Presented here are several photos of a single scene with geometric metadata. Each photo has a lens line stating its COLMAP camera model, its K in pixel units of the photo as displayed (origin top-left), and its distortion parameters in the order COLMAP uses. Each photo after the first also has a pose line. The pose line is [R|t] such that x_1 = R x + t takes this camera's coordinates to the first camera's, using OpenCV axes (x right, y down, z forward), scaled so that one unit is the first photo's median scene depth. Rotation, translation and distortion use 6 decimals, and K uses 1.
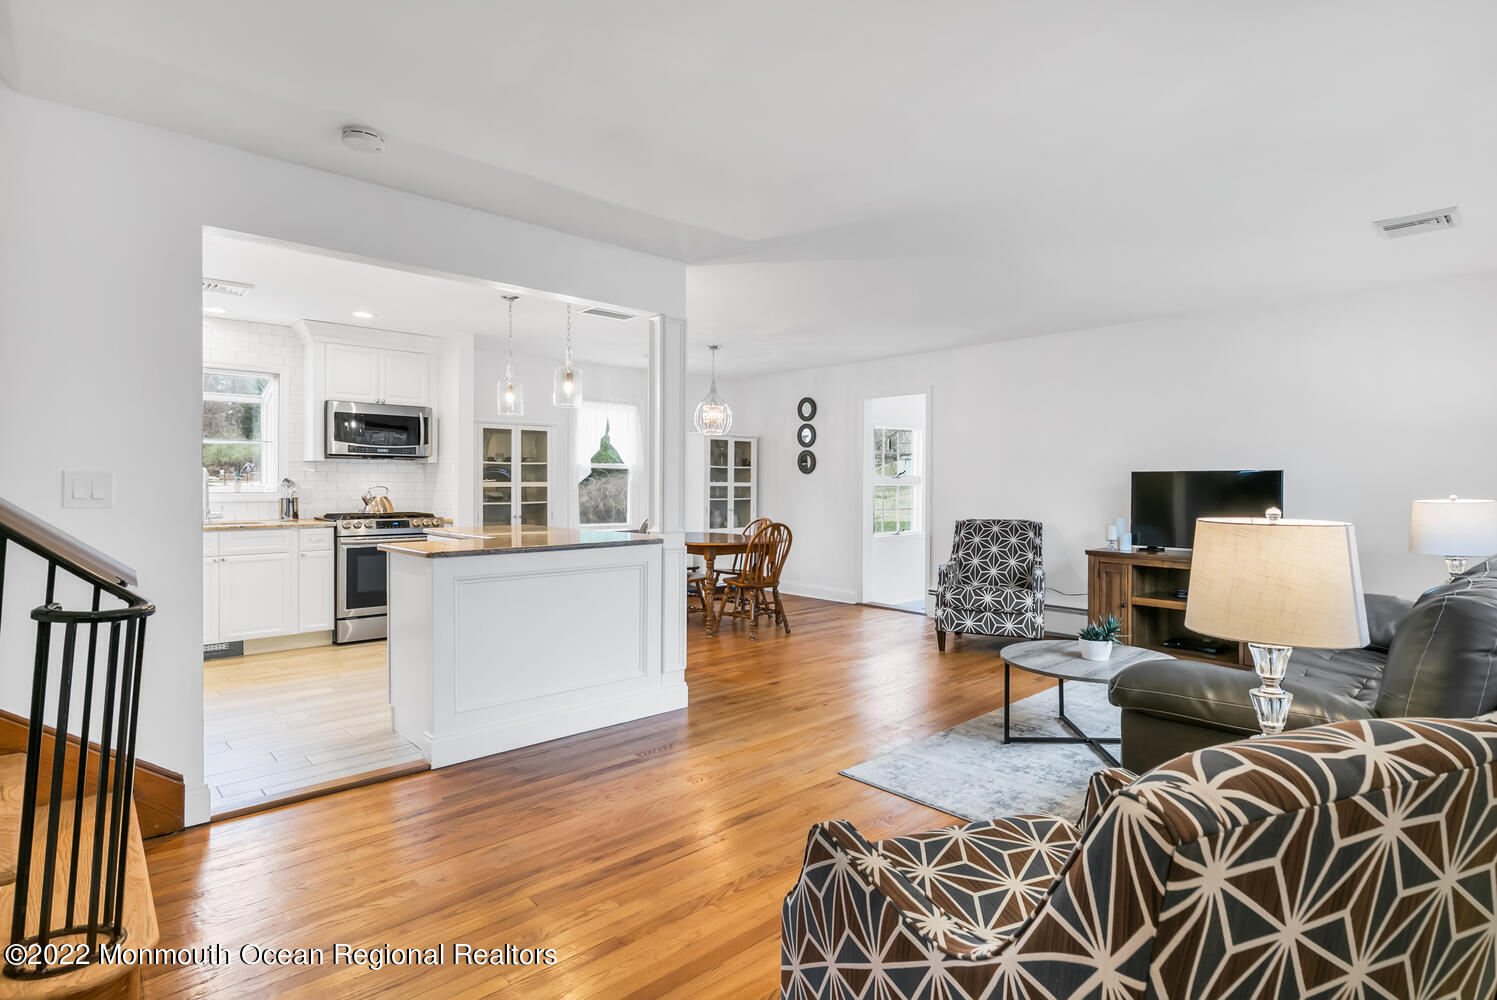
lens RADIAL K [[780.8, 0, 789.7], [0, 780.8, 495.3], [0, 0, 1]] dist [-0.004165, -0.000769]
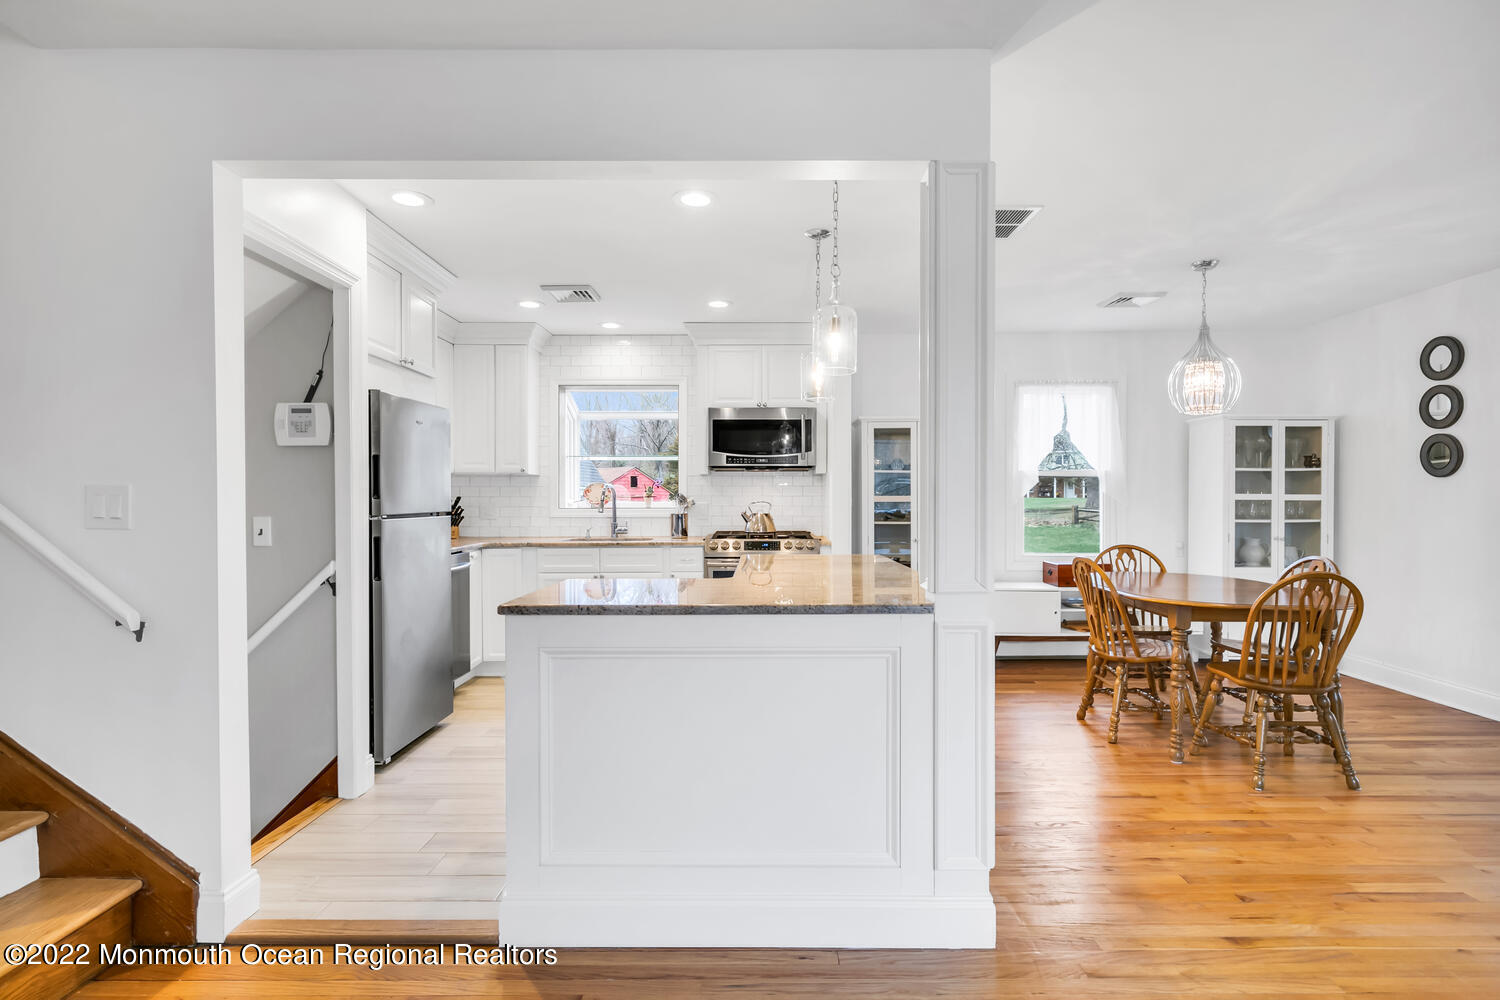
lens RADIAL K [[755.7, 0, 751.5], [0, 755.7, 507.5], [0, 0, 1]] dist [-0.001943, -0.001049]
pose [[0.711424, 0.003669, -0.702754, 0.063336], [-0.005891, 0.999982, -0.000744, -0.003866], [0.702738, 0.004669, 0.711433, 0.371591]]
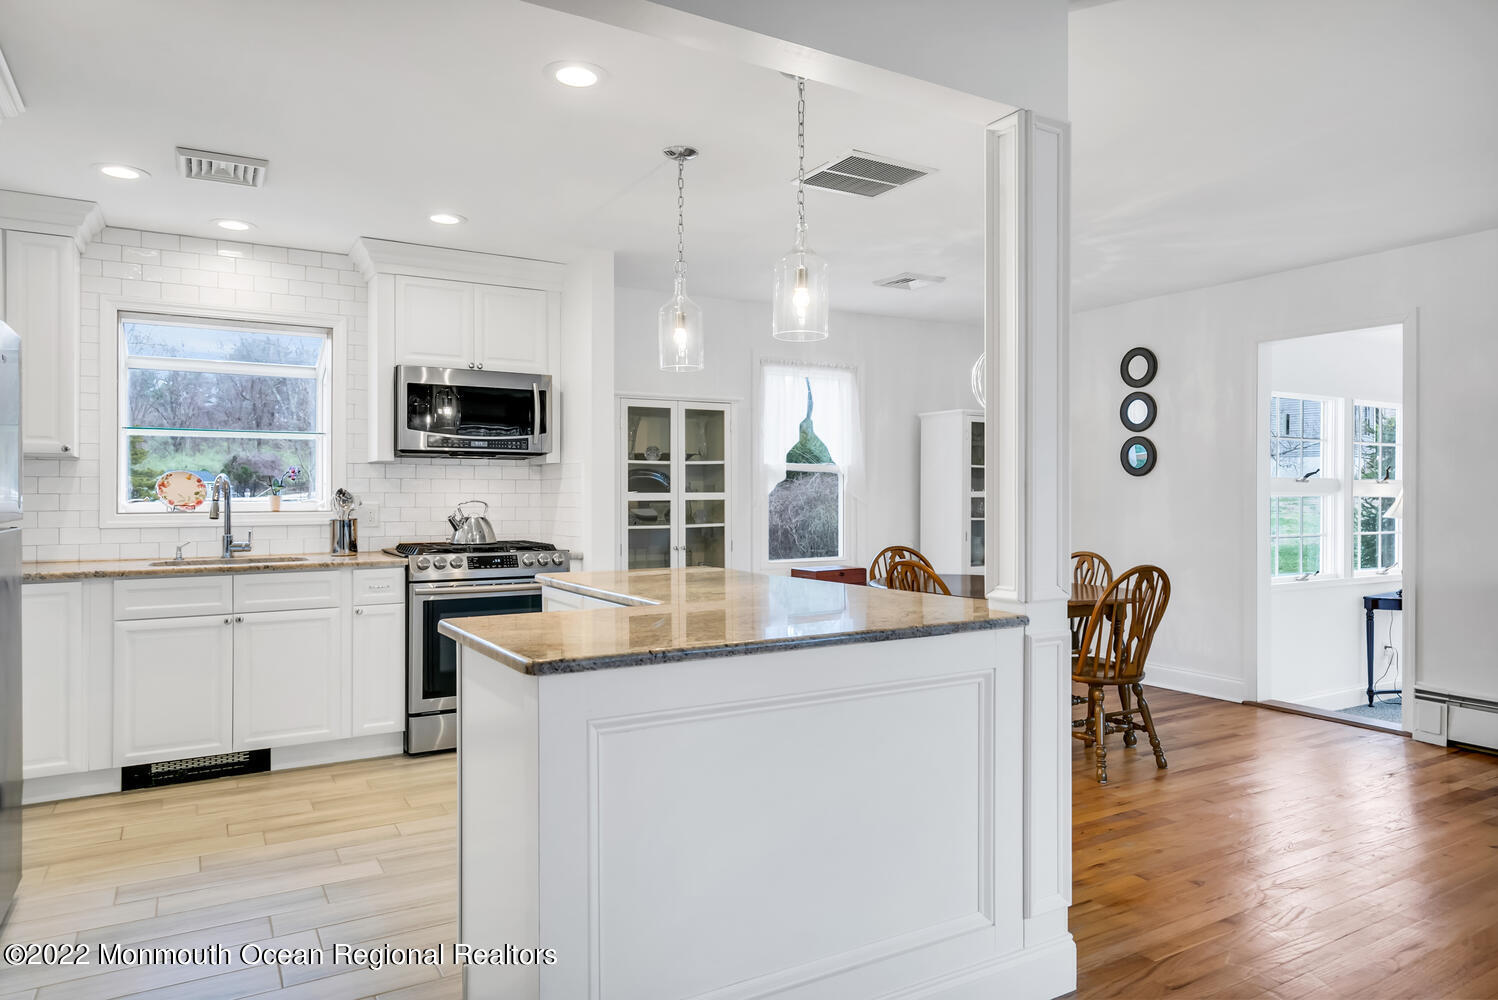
lens RADIAL K [[961.9, 0, 754.0], [0, 961.9, 504.8], [0, 0, 1]] dist [0.001904, -0.000655]
pose [[0.973494, -0.003944, -0.228678, -0.122780], [0.002660, 0.999979, -0.005922, -0.002775], [0.228696, 0.005156, 0.973484, 0.282251]]
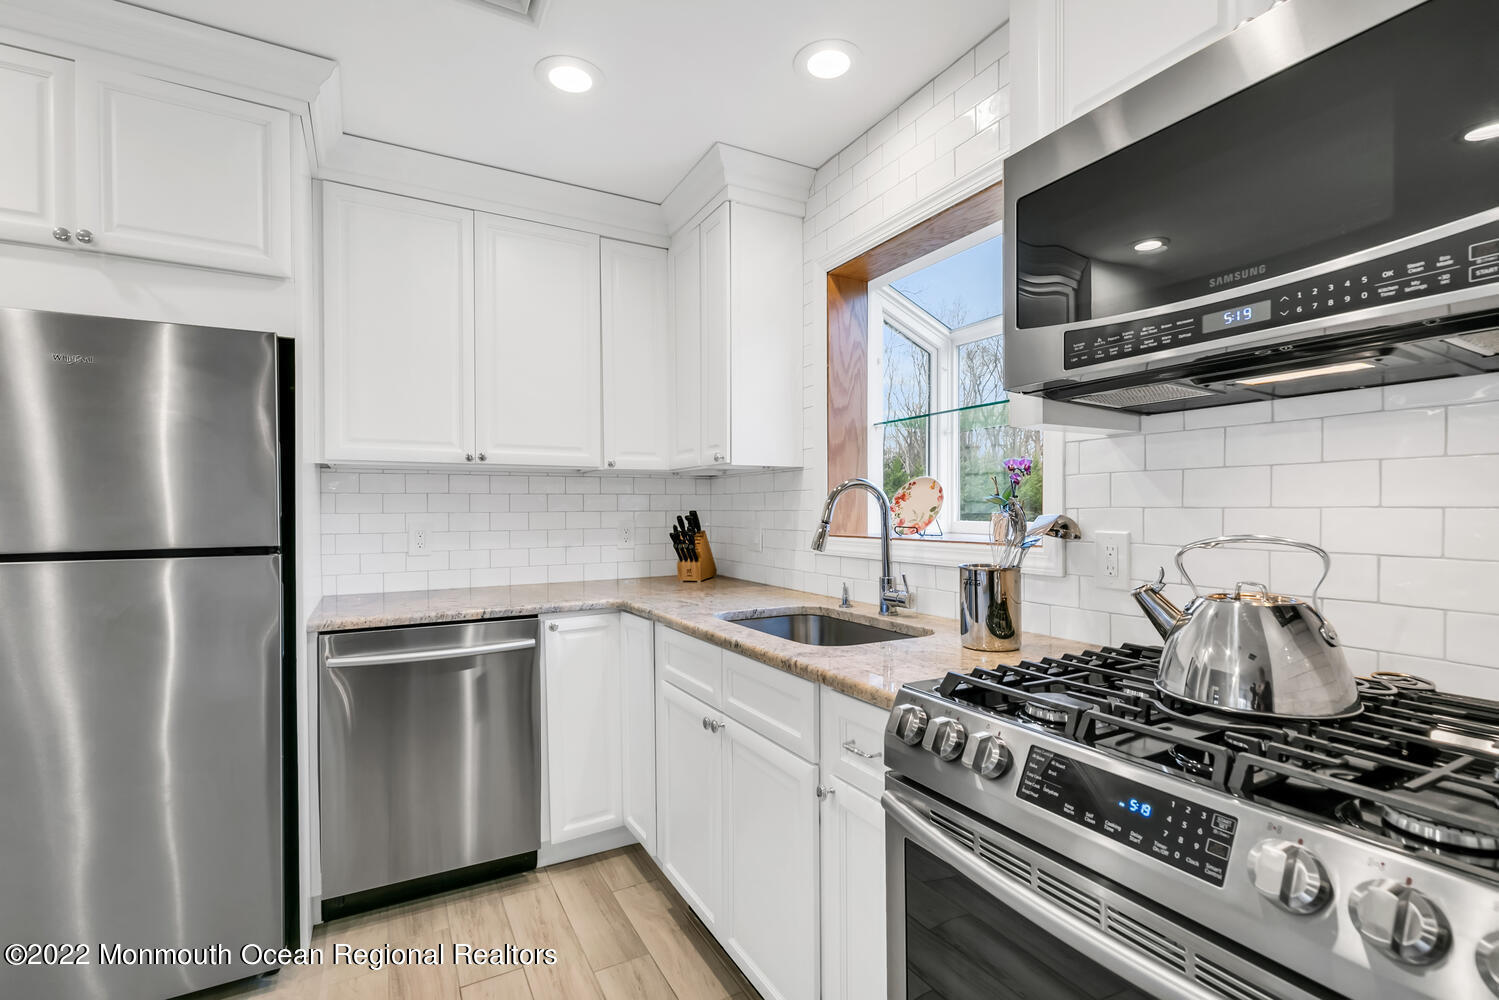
lens RADIAL K [[682.9, 0, 789.8], [0, 682.9, 500.9], [0, 0, 1]] dist [-0.000452, -0.000274]
pose [[-0.230744, -0.013722, -0.972918, -0.346370], [-0.010952, 0.999874, -0.011505, -0.015263], [0.972953, 0.008001, -0.230865, 0.903834]]
